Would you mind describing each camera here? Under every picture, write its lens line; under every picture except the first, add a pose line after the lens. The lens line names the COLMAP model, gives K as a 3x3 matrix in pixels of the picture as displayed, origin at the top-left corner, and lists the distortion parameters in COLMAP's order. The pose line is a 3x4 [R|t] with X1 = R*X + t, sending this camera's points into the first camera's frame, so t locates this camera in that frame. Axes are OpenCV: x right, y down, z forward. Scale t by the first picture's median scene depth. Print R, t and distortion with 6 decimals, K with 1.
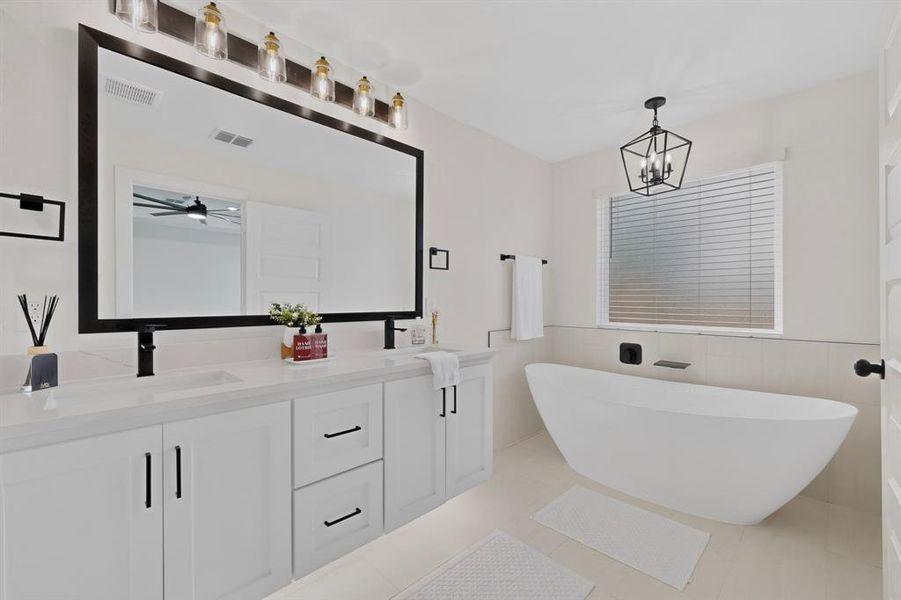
lens RADIAL K [[372.6, 0, 453.7], [0, 372.6, 300.1], [0, 0, 1]] dist [-0.000385, 0.000201]
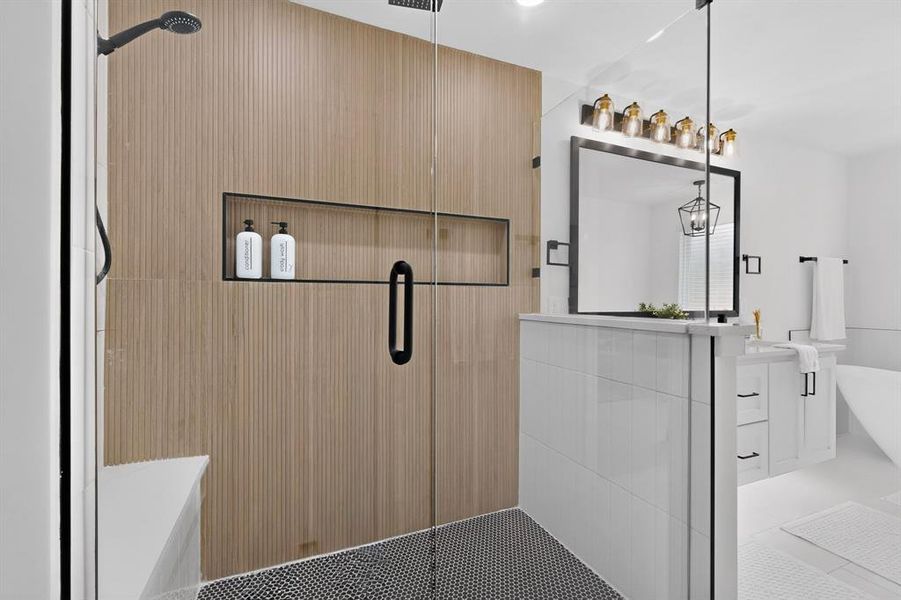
lens RADIAL K [[393.4, 0, 451.3], [0, 393.4, 301.3], [0, 0, 1]] dist [-0.002223, -0.000061]
pose [[0.930484, 0.002883, -0.366322, -0.645102], [-0.001610, 0.999992, 0.003781, -0.002830], [0.366330, -0.002929, 0.930480, -0.634448]]
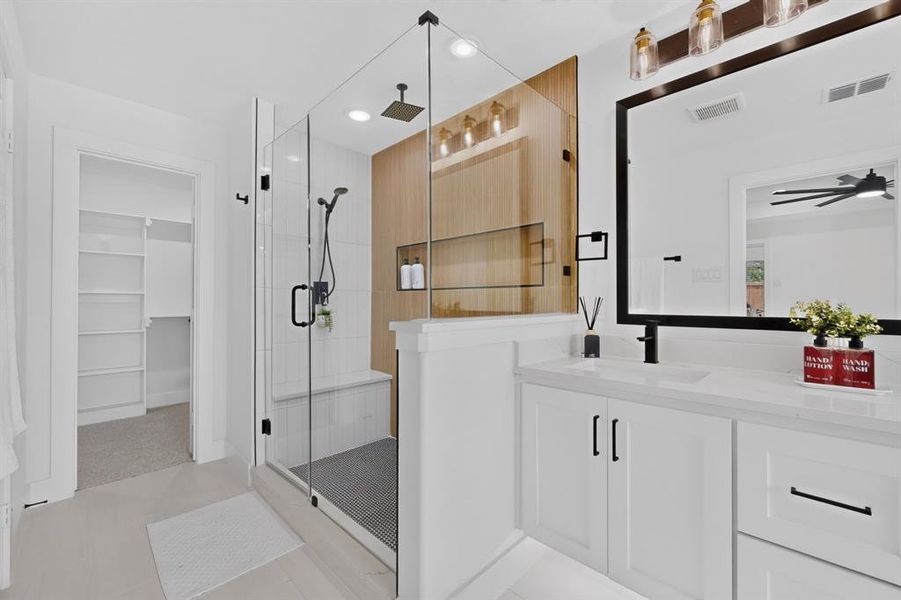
lens RADIAL K [[372.6, 0, 453.7], [0, 372.6, 300.1], [0, 0, 1]] dist [-0.000385, 0.000201]
pose [[0.007967, -0.001879, -0.999966, 0.291185], [0.004363, 0.999989, -0.001844, 0.000903], [0.999959, -0.004348, 0.007975, 0.283082]]
